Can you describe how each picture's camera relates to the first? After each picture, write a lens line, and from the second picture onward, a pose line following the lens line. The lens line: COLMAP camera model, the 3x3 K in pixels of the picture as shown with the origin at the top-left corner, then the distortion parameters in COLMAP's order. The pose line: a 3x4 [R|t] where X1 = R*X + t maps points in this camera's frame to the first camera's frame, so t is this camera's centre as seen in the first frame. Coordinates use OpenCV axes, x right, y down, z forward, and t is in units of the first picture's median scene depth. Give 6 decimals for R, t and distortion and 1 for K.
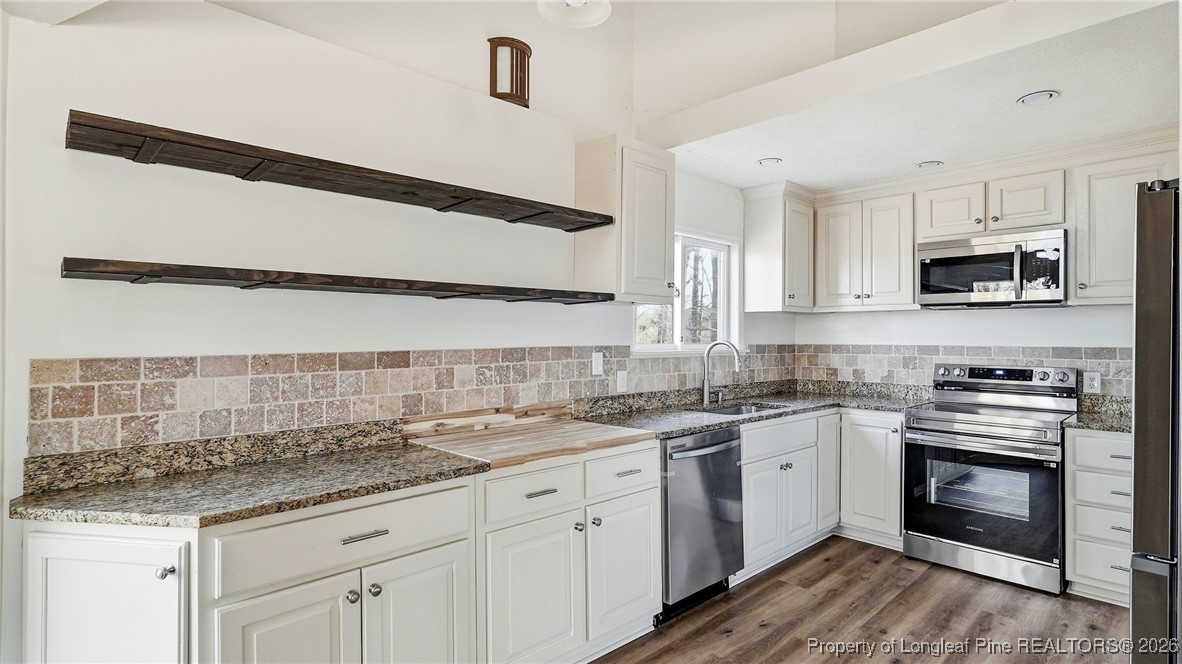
lens RADIAL K [[579.2, 0, 591.9], [0, 579.2, 329.2], [0, 0, 1]] dist [-0.003823, -0.000131]
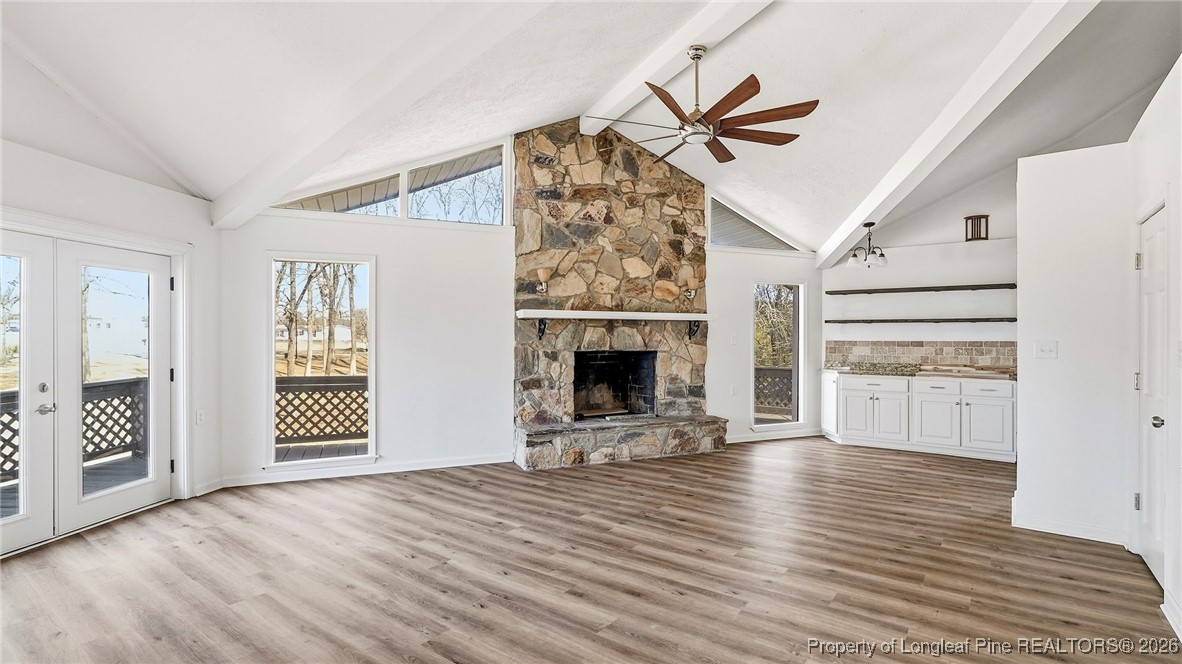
lens RADIAL K [[579.2, 0, 591.9], [0, 579.2, 329.2], [0, 0, 1]] dist [-0.003823, -0.000131]
pose [[0.172553, -0.005617, -0.984984, 1.582159], [0.007155, 0.999965, -0.004449, -0.015869], [0.984974, -0.006280, 0.172587, -0.807283]]
